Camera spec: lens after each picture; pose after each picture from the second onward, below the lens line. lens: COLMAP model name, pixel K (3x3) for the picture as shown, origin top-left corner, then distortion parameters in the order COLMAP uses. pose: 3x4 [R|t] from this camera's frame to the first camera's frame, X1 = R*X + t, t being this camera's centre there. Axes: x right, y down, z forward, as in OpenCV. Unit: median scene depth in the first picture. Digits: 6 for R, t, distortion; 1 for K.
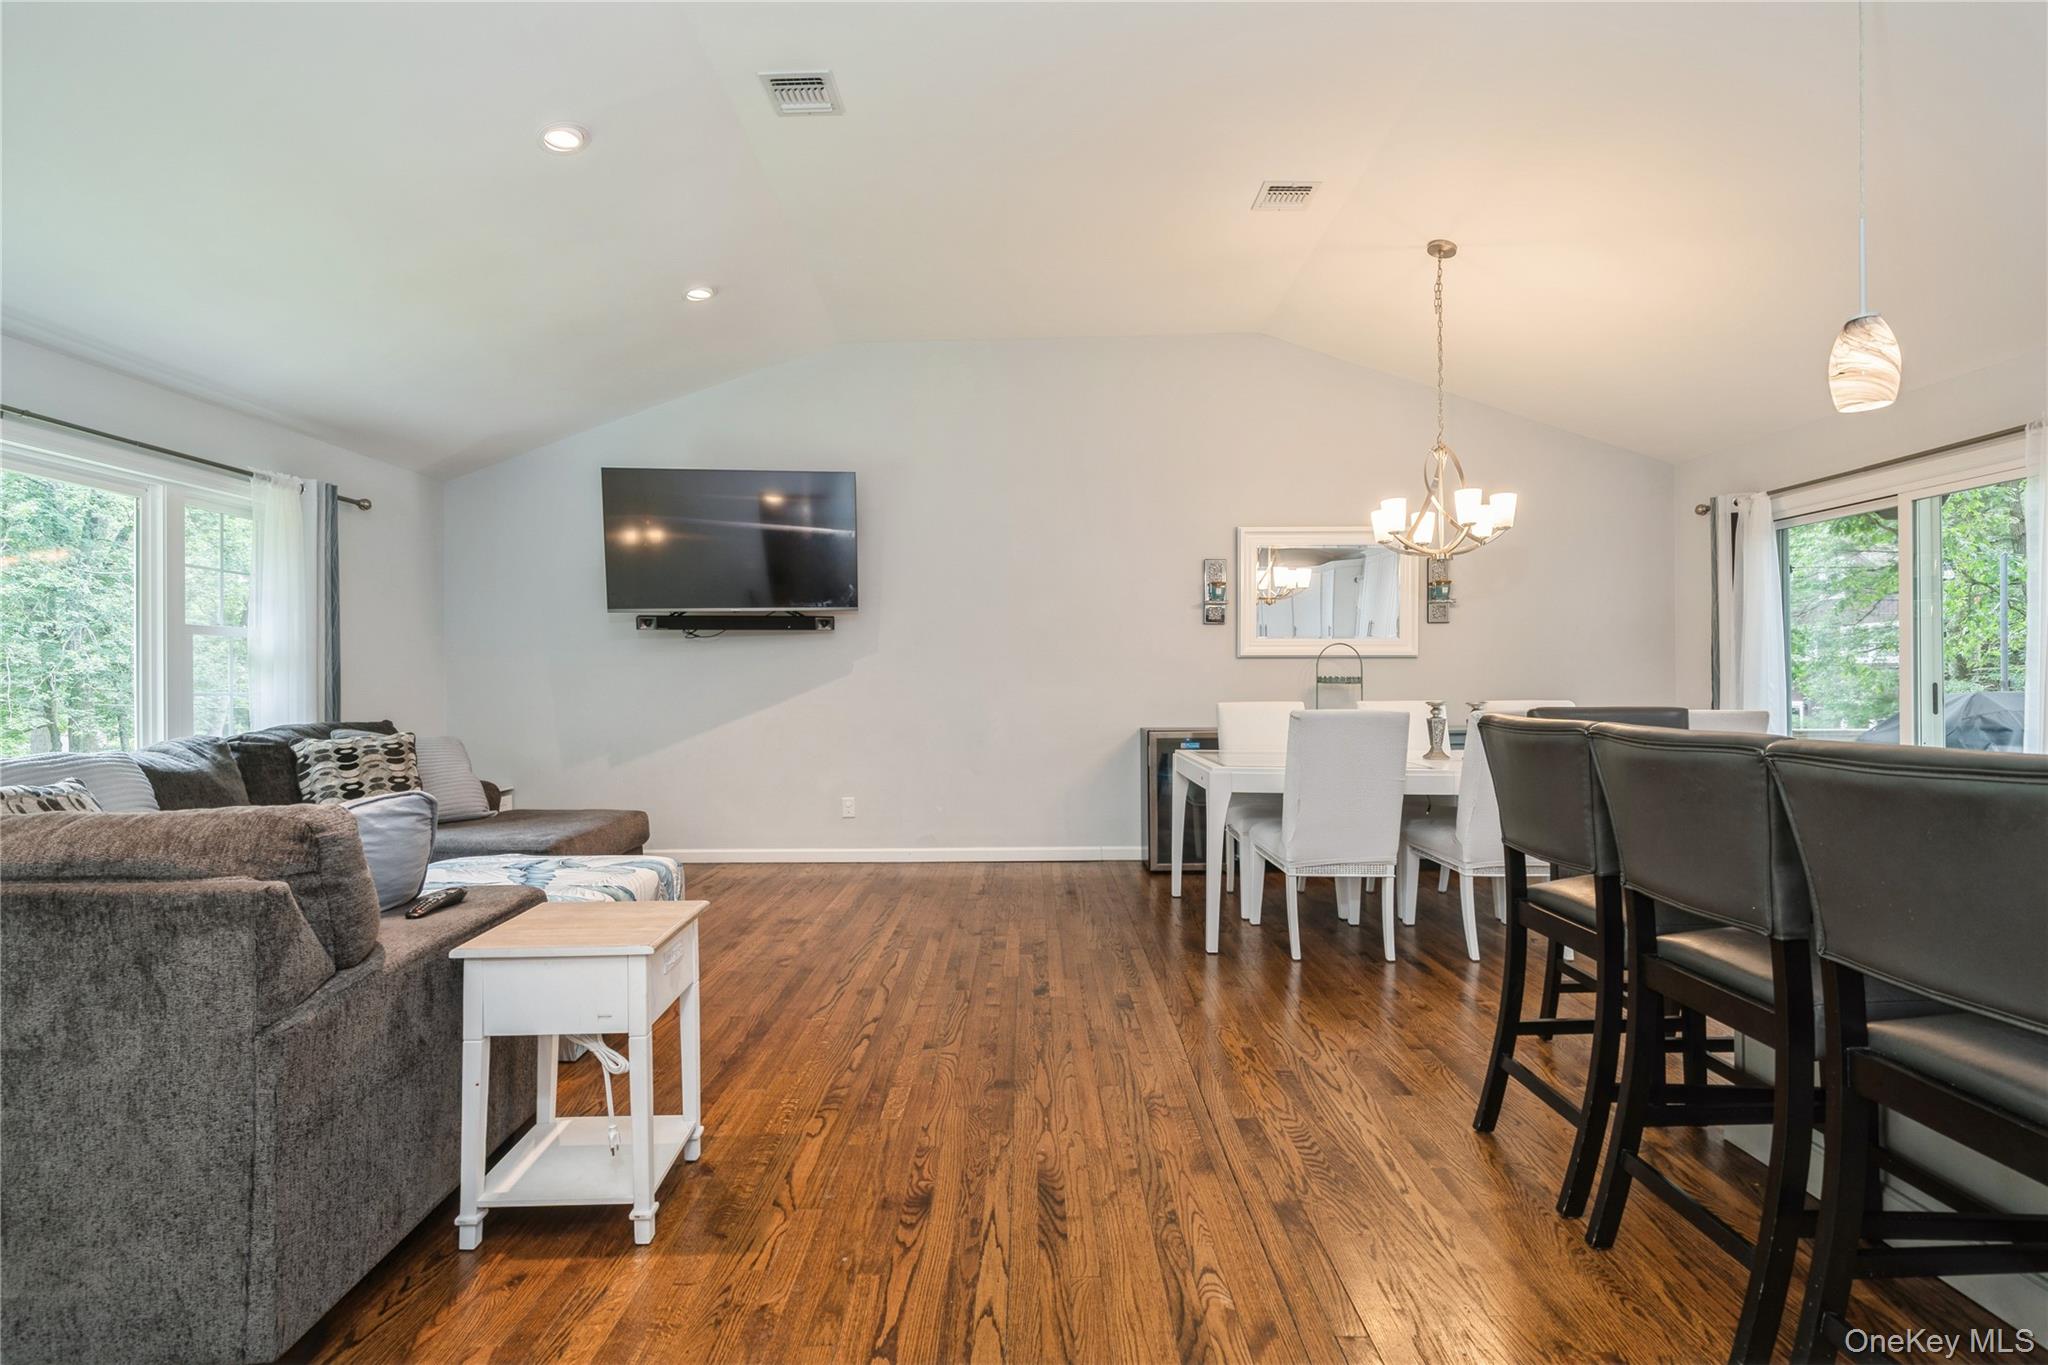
lens RADIAL K [[967.0, 0, 1024.0], [0, 967.0, 682.5], [0, 0, 1]] dist [-0.000039, -0.000332]
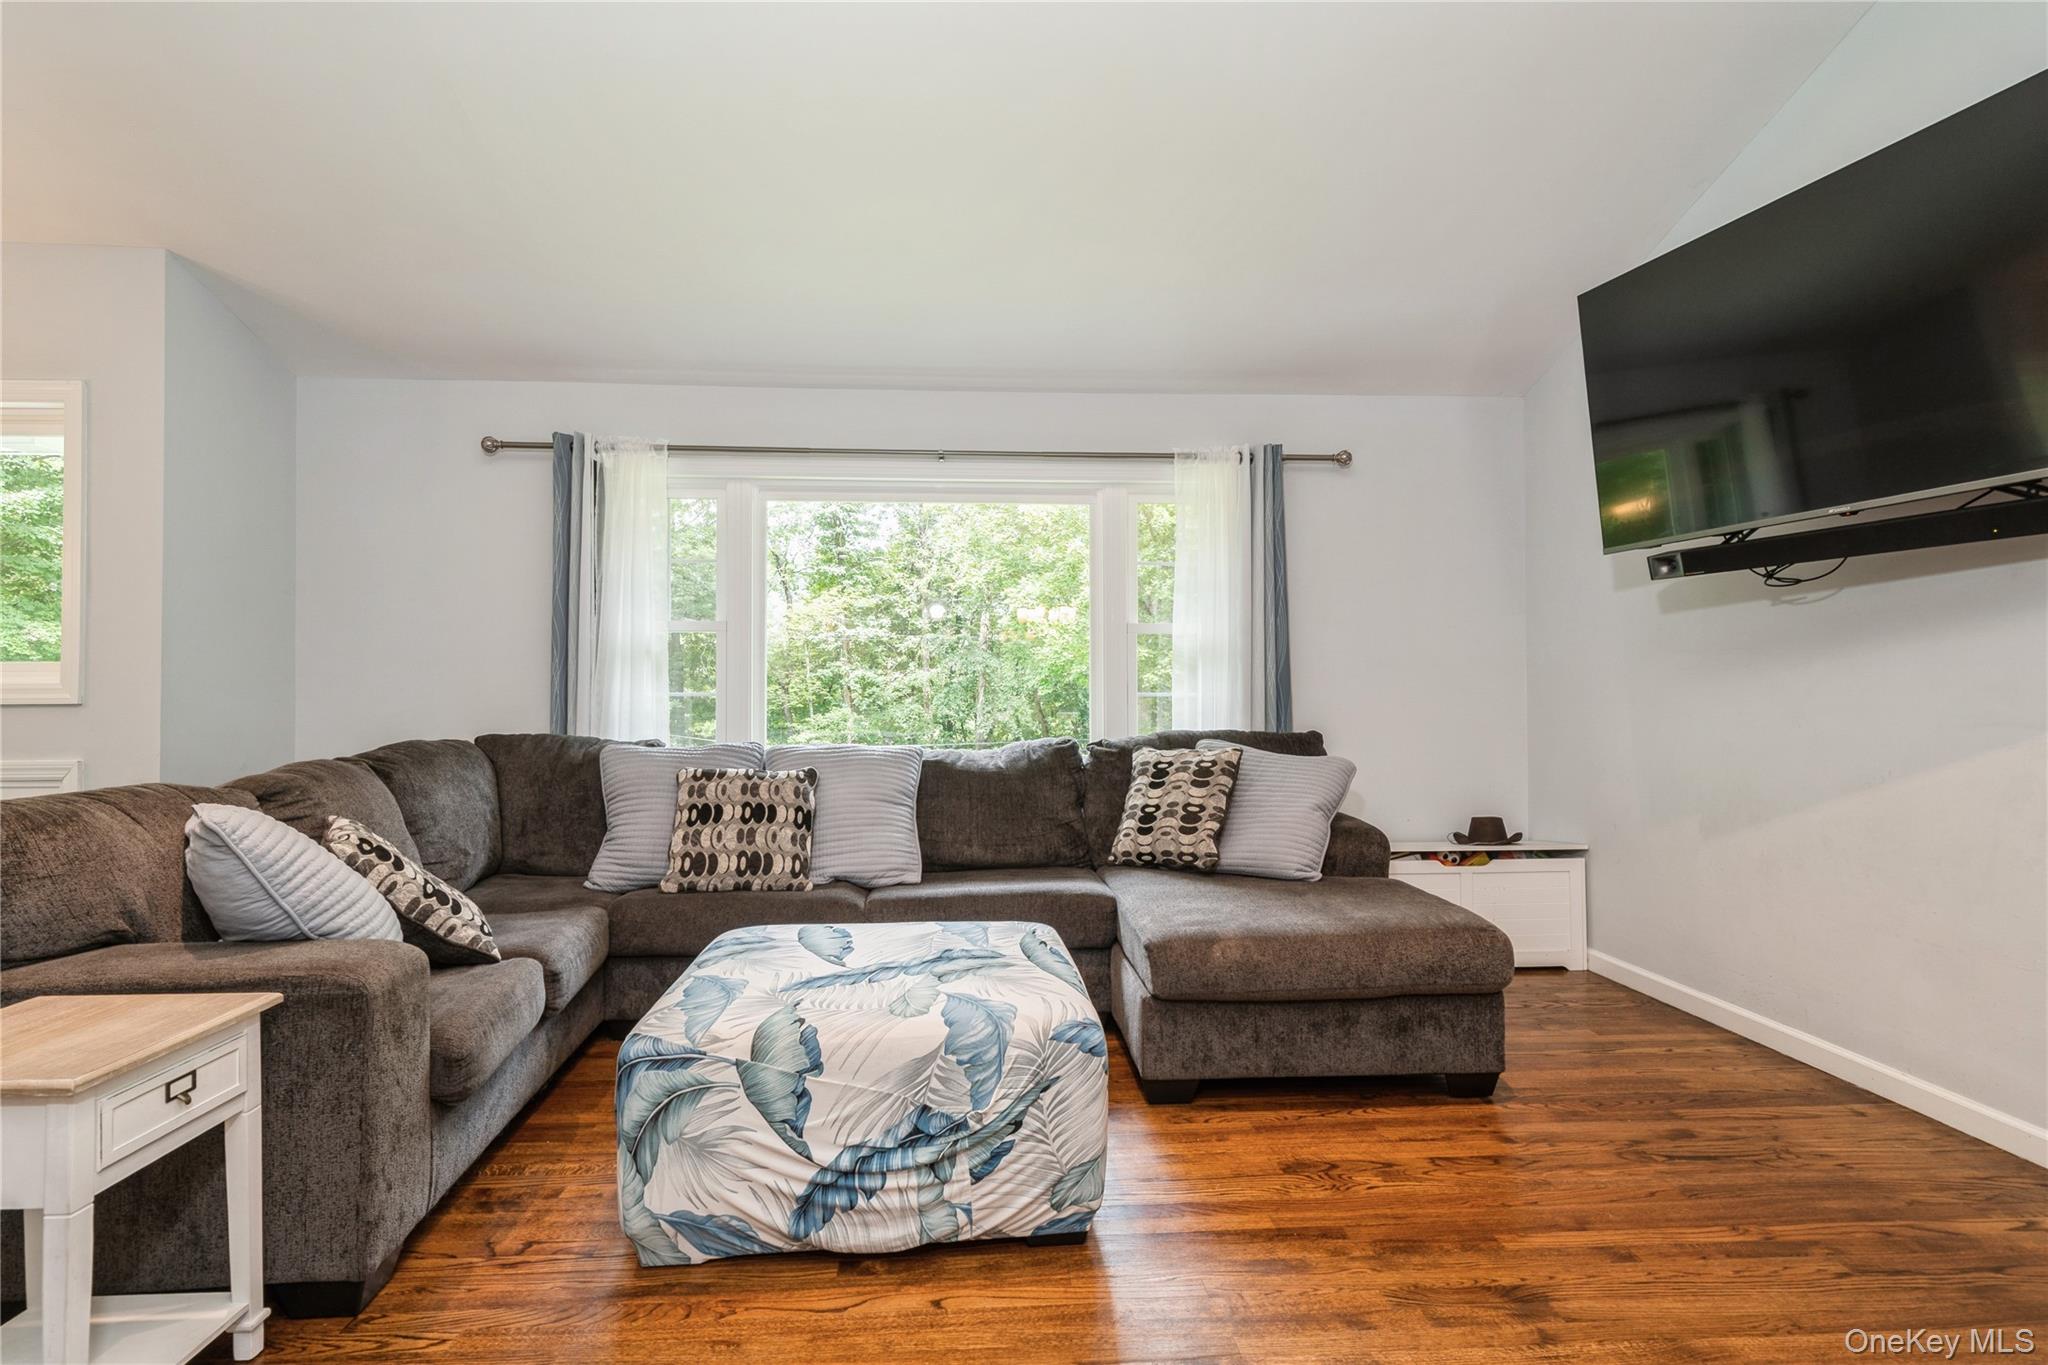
lens RADIAL K [[996.0, 0, 1024.0], [0, 996.0, 682.5], [0, 0, 1]] dist [0.000226, 0.000019]
pose [[0.062097, 0.003993, -0.998062, 0.128254], [-0.003042, 0.999988, 0.003811, -0.002200], [0.998065, 0.002799, 0.062108, 0.731130]]
